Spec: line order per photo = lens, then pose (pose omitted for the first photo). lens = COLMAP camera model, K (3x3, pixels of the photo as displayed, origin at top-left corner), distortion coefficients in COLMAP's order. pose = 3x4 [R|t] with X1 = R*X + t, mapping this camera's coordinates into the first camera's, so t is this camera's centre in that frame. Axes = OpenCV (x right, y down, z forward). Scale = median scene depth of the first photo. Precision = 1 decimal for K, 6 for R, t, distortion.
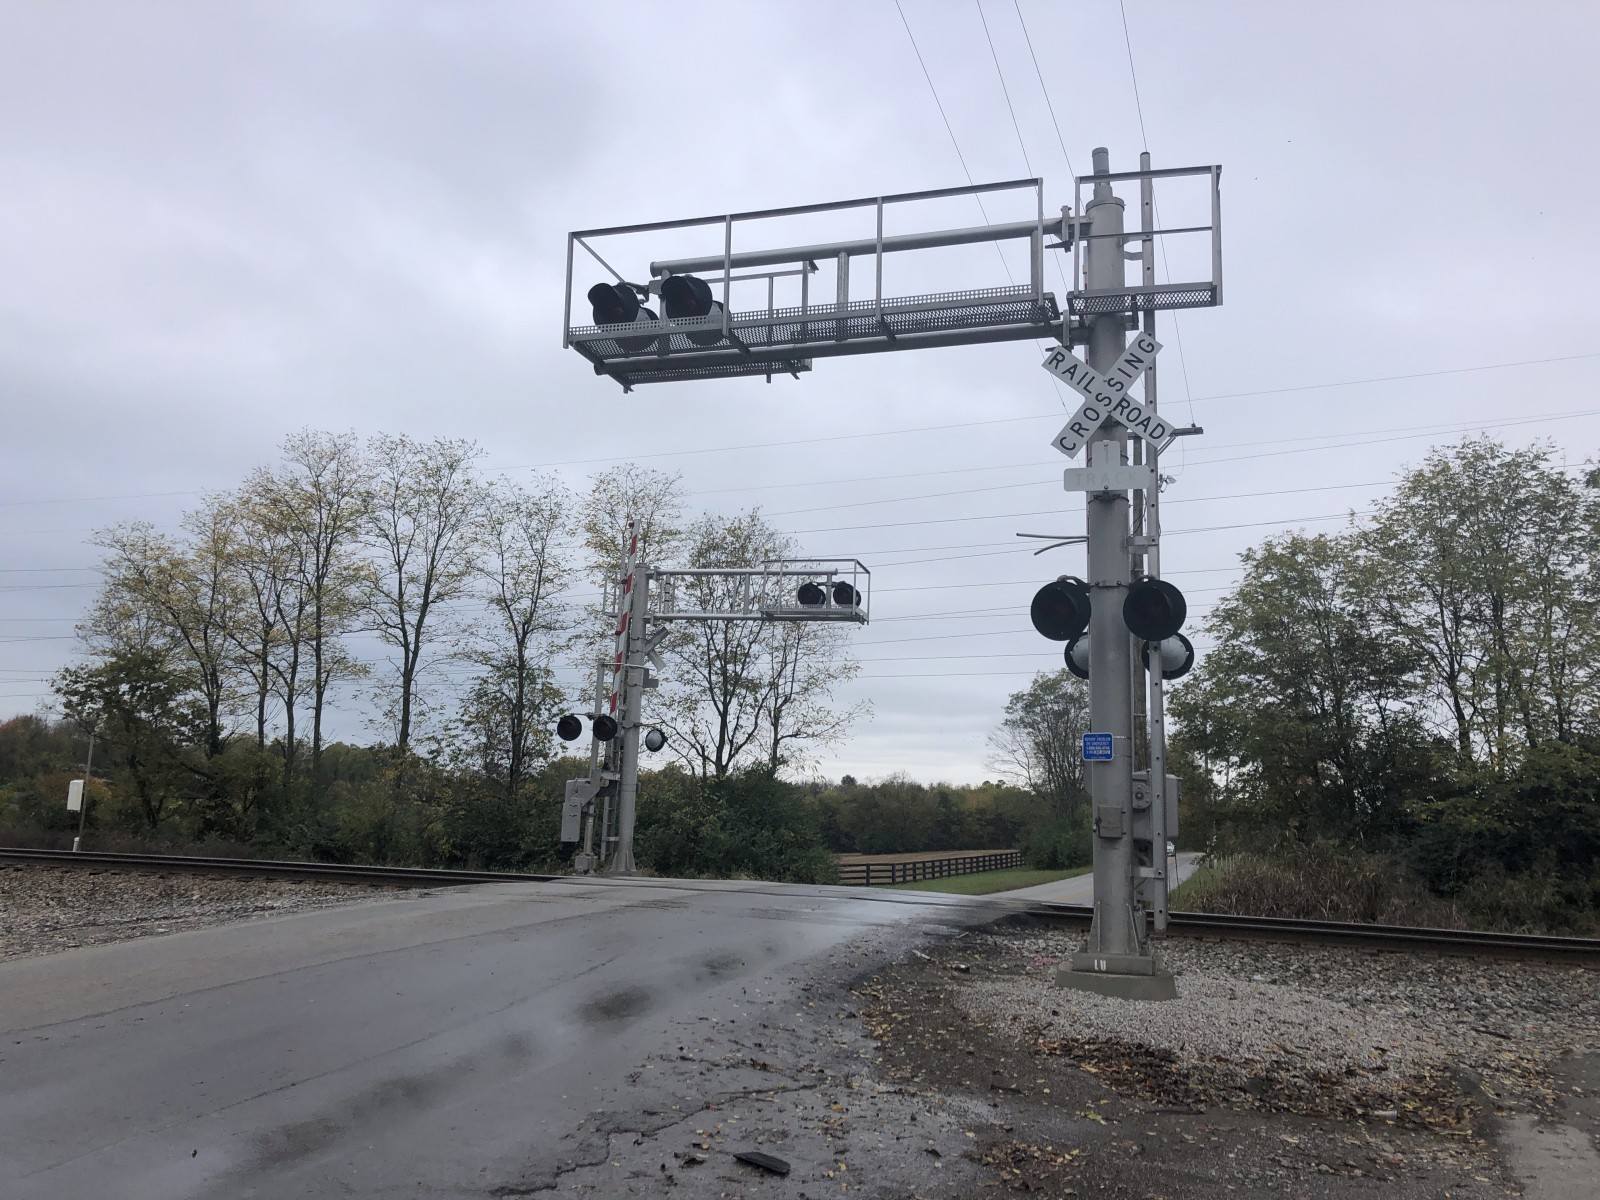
lens RADIAL K [[1294.6, 0, 801.7], [0, 1294.6, 590.0], [0, 0, 1]] dist [0.040643, -0.035906]
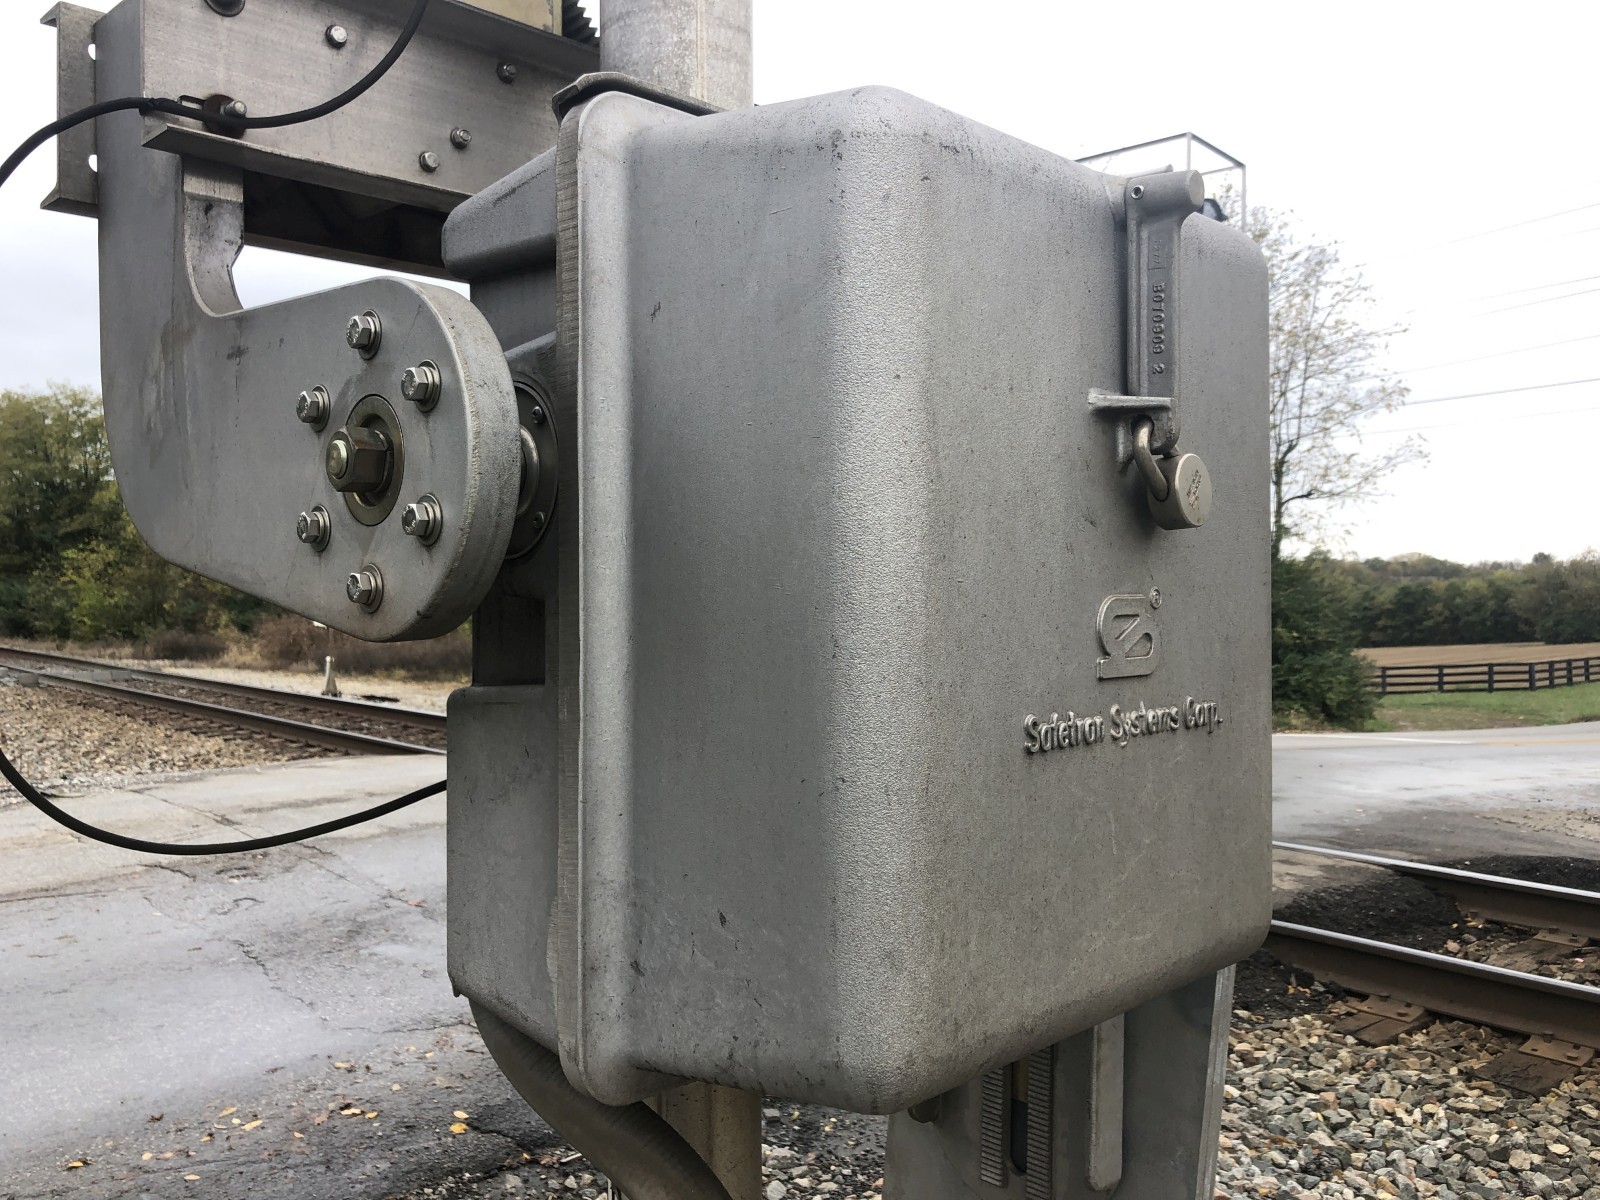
lens RADIAL K [[1294.6, 0, 801.7], [0, 1294.6, 590.0], [0, 0, 1]] dist [0.040643, -0.035906]
pose [[0.886213, -0.033946, -0.462032, 0.076958], [0.105919, 0.985743, 0.130738, 0.041458], [0.451007, -0.164800, 0.877174, 0.246980]]
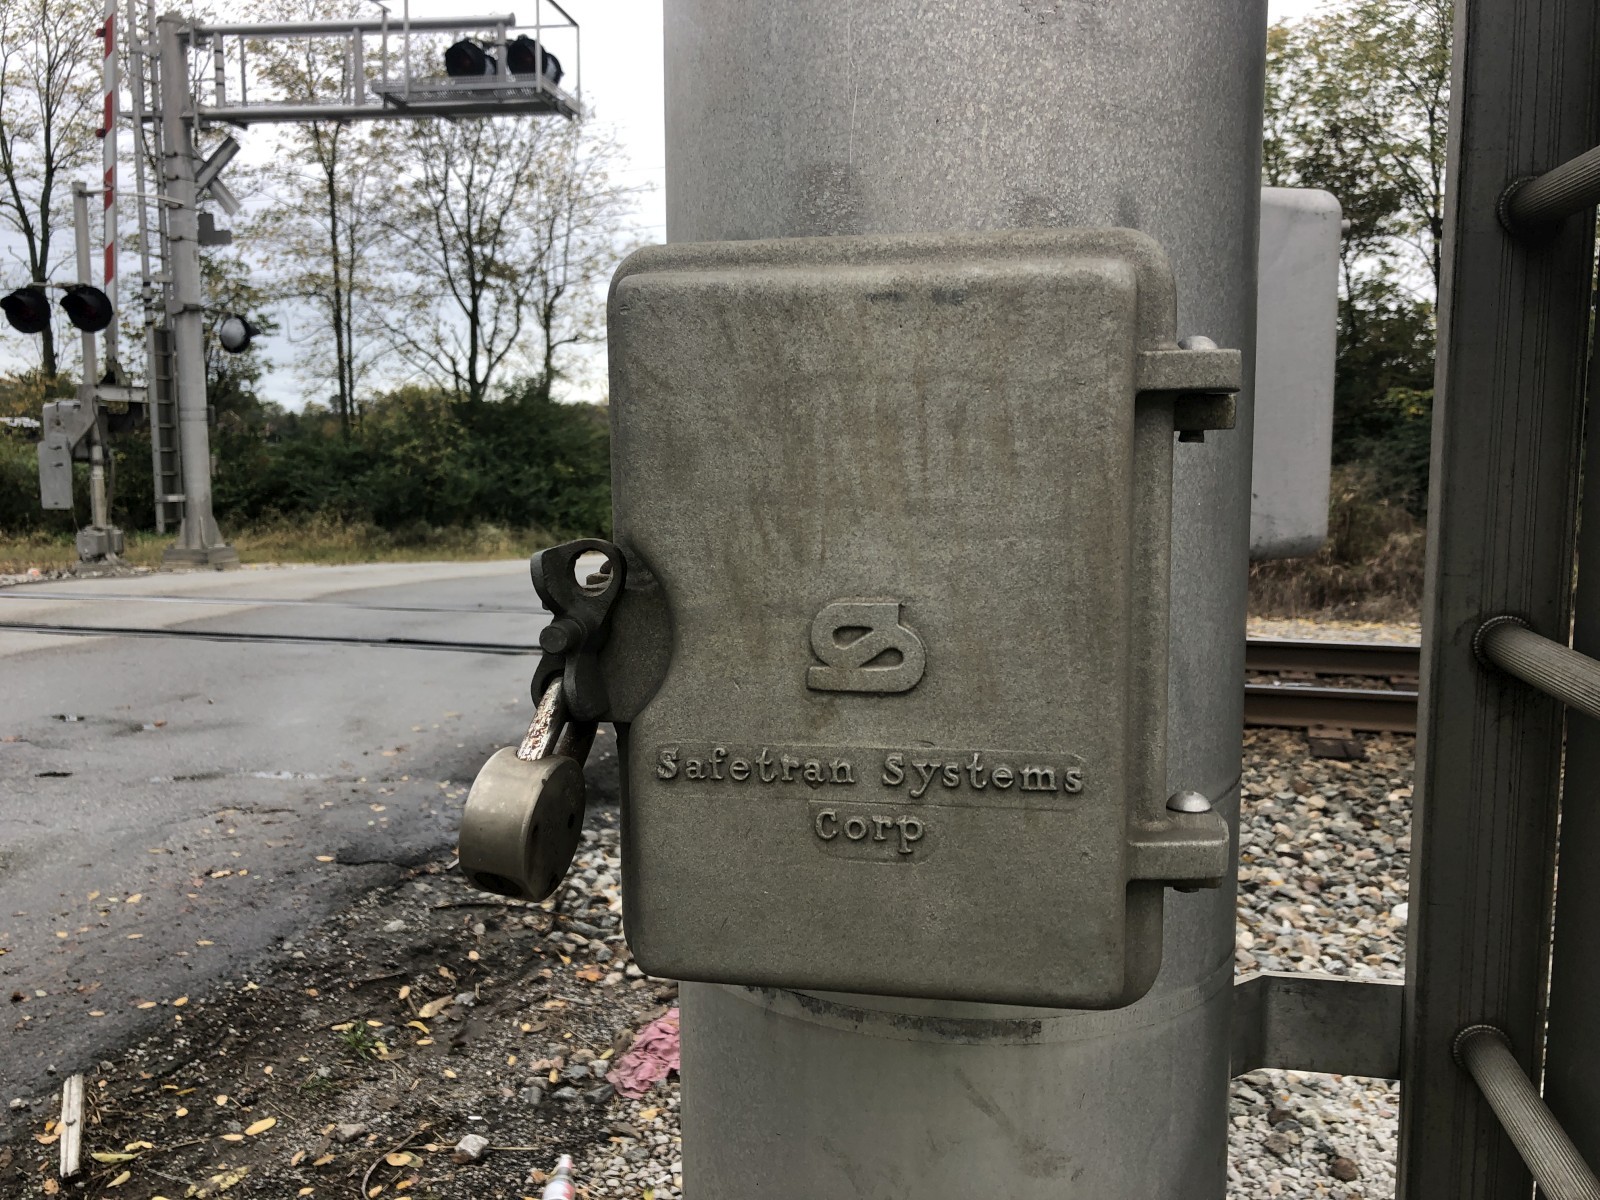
lens RADIAL K [[1294.6, 0, 801.7], [0, 1294.6, 590.0], [0, 0, 1]] dist [0.040643, -0.035906]
pose [[0.995024, -0.048203, 0.087197, 0.054375], [0.021313, 0.957895, 0.286326, 0.038175], [-0.097327, -0.283043, 0.954156, 0.223314]]
